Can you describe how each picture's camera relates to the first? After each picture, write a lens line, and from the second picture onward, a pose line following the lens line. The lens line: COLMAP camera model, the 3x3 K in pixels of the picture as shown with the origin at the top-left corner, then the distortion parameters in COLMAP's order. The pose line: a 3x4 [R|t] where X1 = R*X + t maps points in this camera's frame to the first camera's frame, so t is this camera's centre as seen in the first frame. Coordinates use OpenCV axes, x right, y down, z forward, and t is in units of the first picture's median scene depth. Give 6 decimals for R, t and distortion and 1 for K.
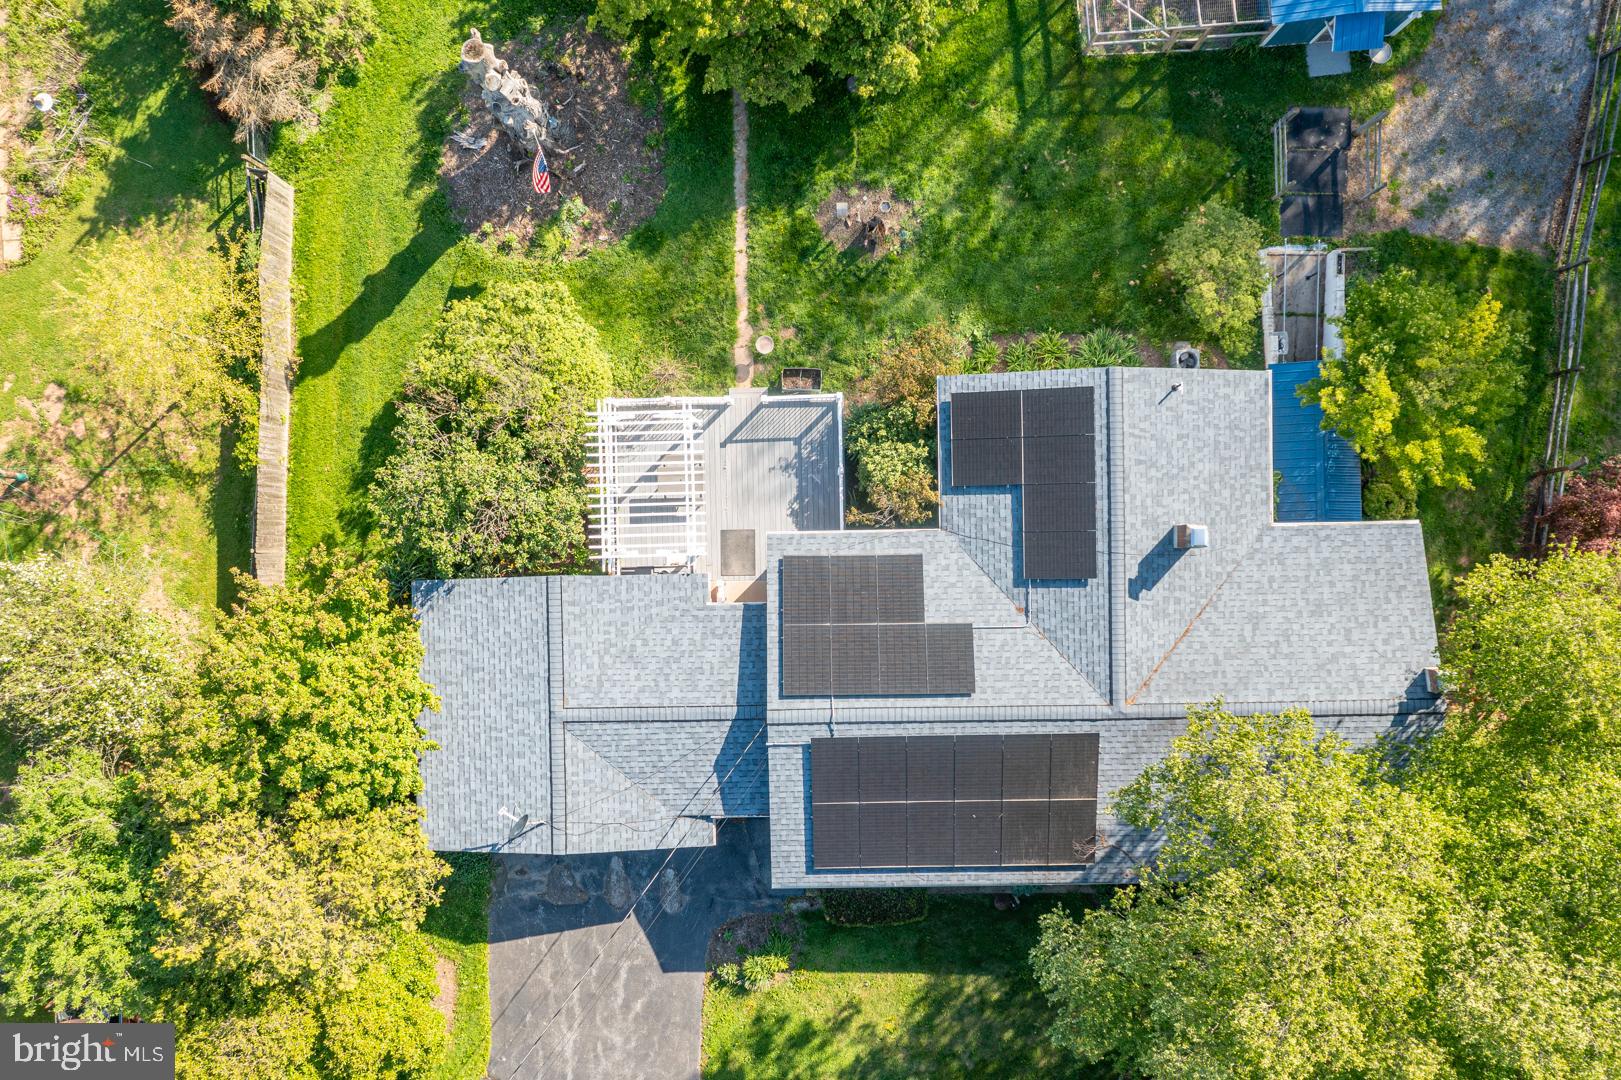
lens RADIAL K [[1292.8, 0, 810.5], [0, 1292.8, 540.0], [0, 0, 1]] dist [-0.013374, 0.011630]
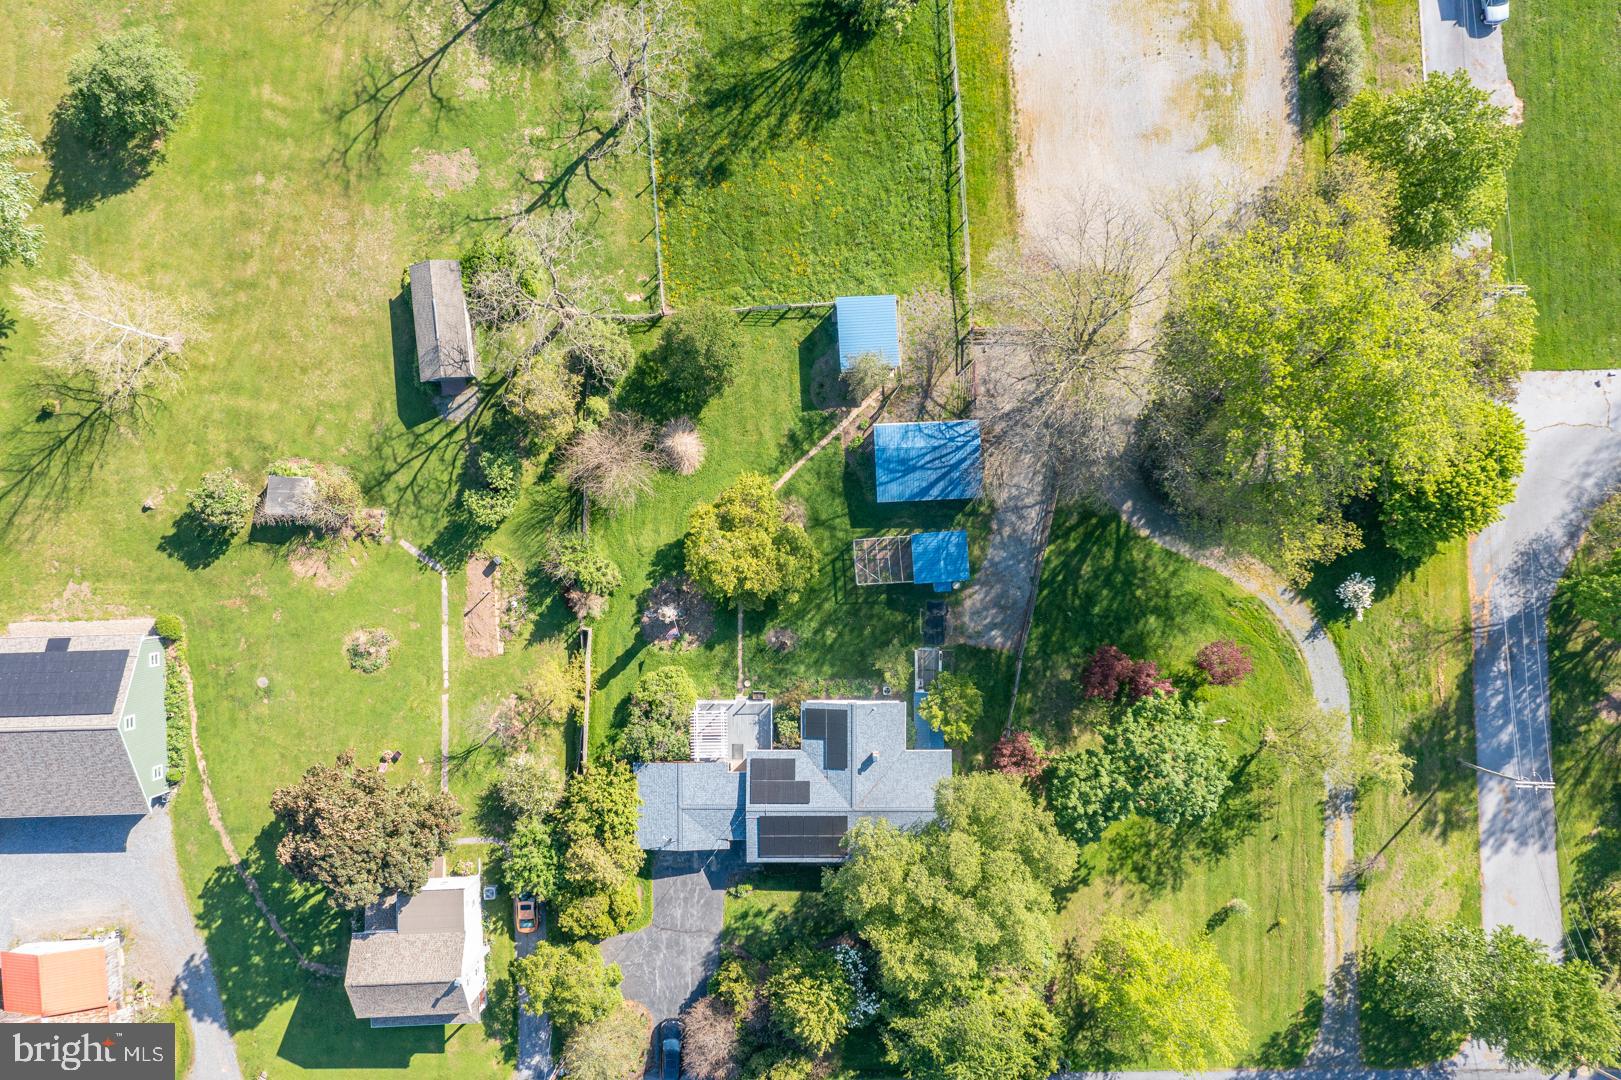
lens RADIAL K [[1292.8, 0, 810.5], [0, 1292.8, 540.0], [0, 0, 1]] dist [-0.013374, 0.011630]
pose [[0.999888, 0.012889, -0.007663, 0.138765], [-0.012925, 0.999906, -0.004671, -0.504295], [0.007602, 0.004770, 0.999960, -2.154106]]
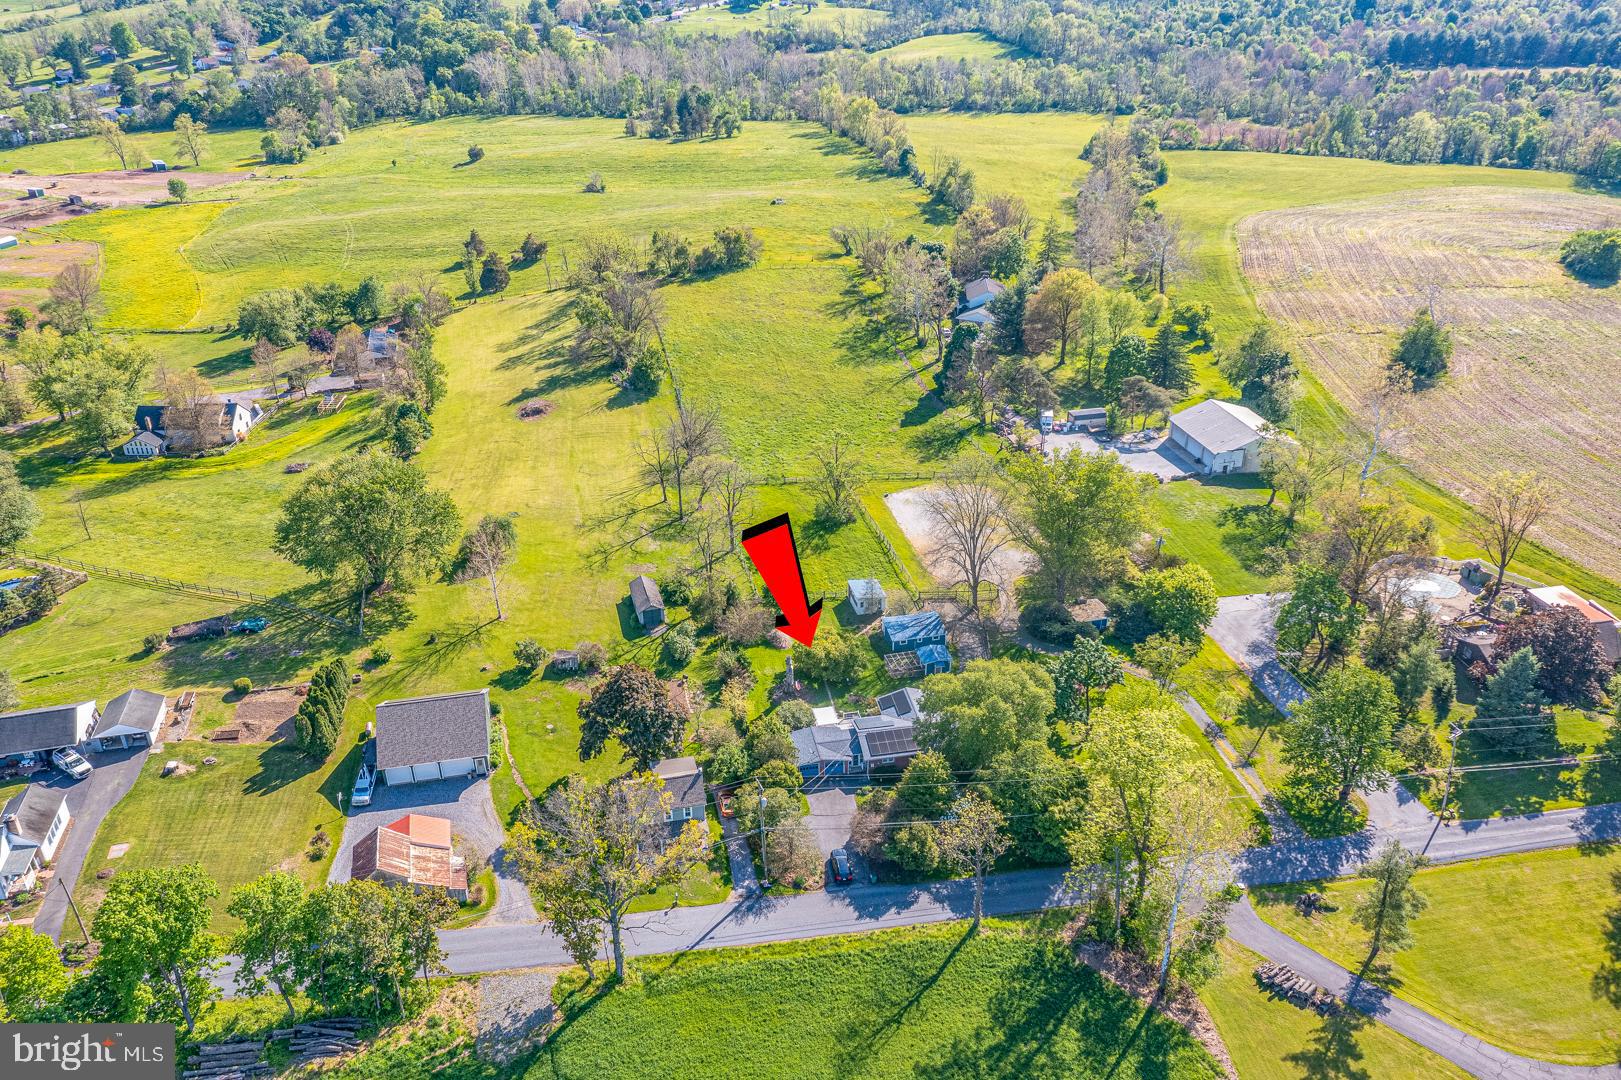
lens RADIAL K [[1306.9, 0, 810.5], [0, 1306.9, 540.0], [0, 0, 1]] dist [-0.000540, -0.005623]
pose [[0.985937, -0.084697, 0.144062, -0.879365], [0.166917, 0.457123, -0.873600, 4.198342], [0.008138, 0.885362, 0.464832, -2.076550]]
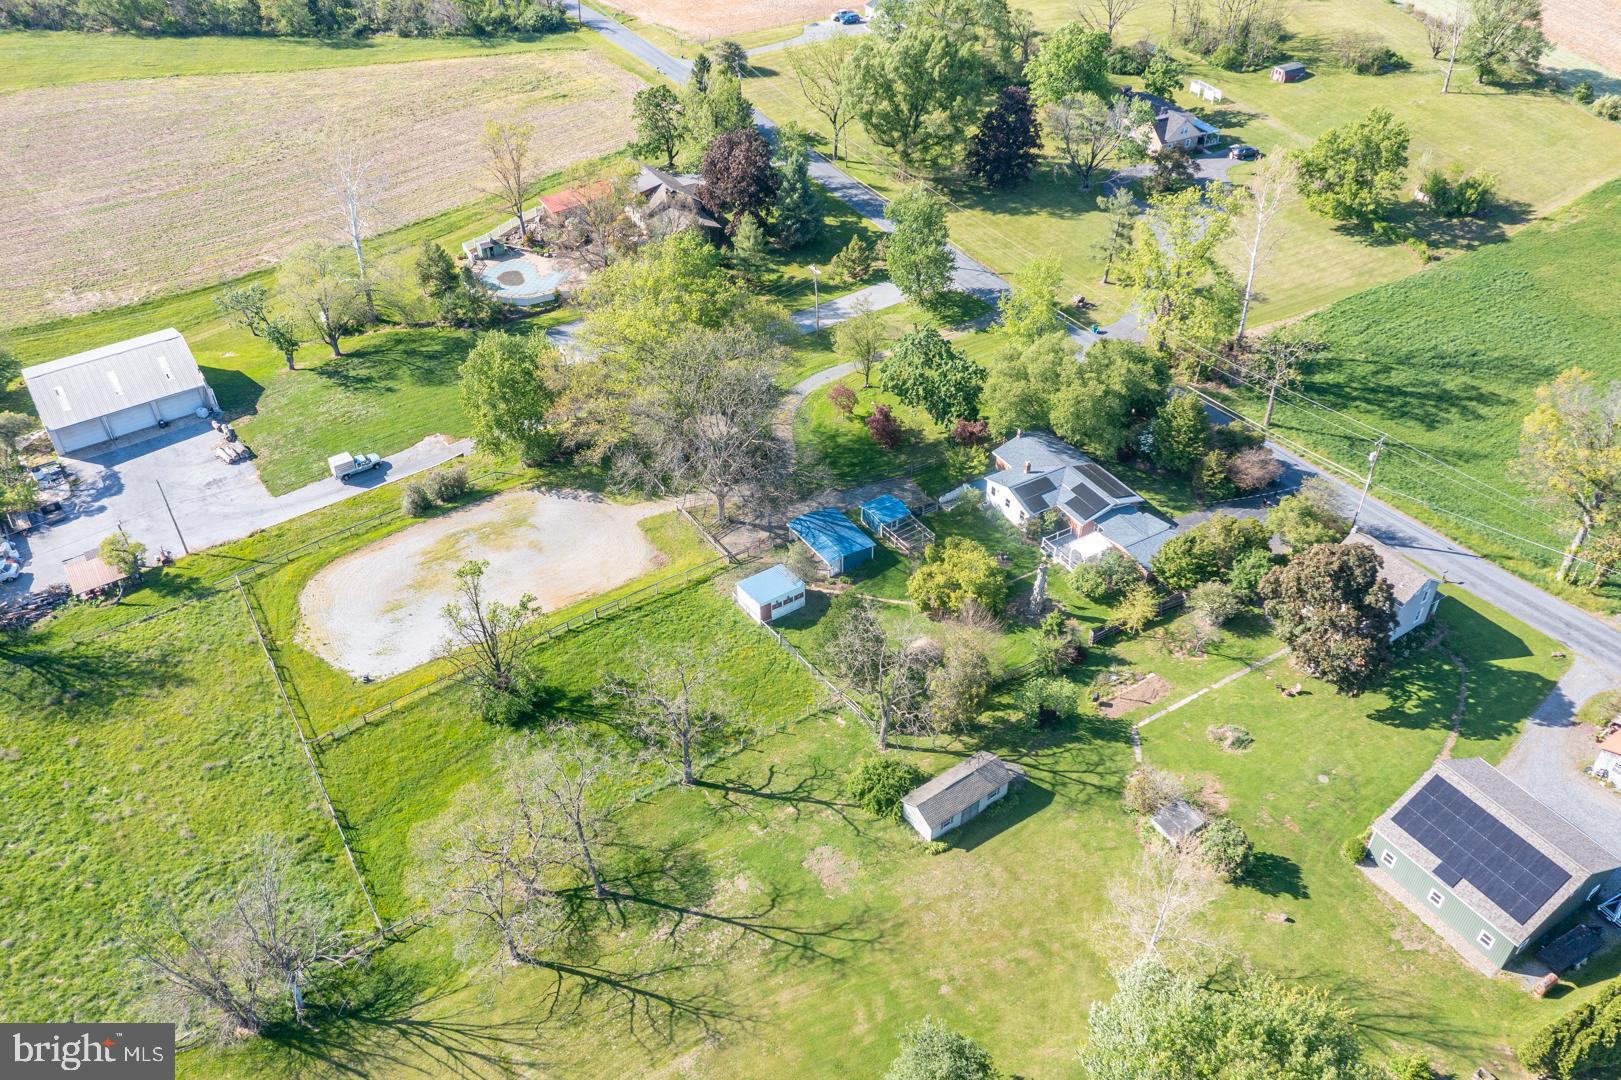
lens RADIAL K [[1292.8, 0, 810.5], [0, 1292.8, 540.0], [0, 0, 1]] dist [-0.013374, 0.011630]
pose [[-0.494974, -0.540978, 0.679958, -2.513433], [0.868537, -0.330885, 0.368996, -2.374480], [0.025369, 0.773213, 0.633639, -1.697525]]
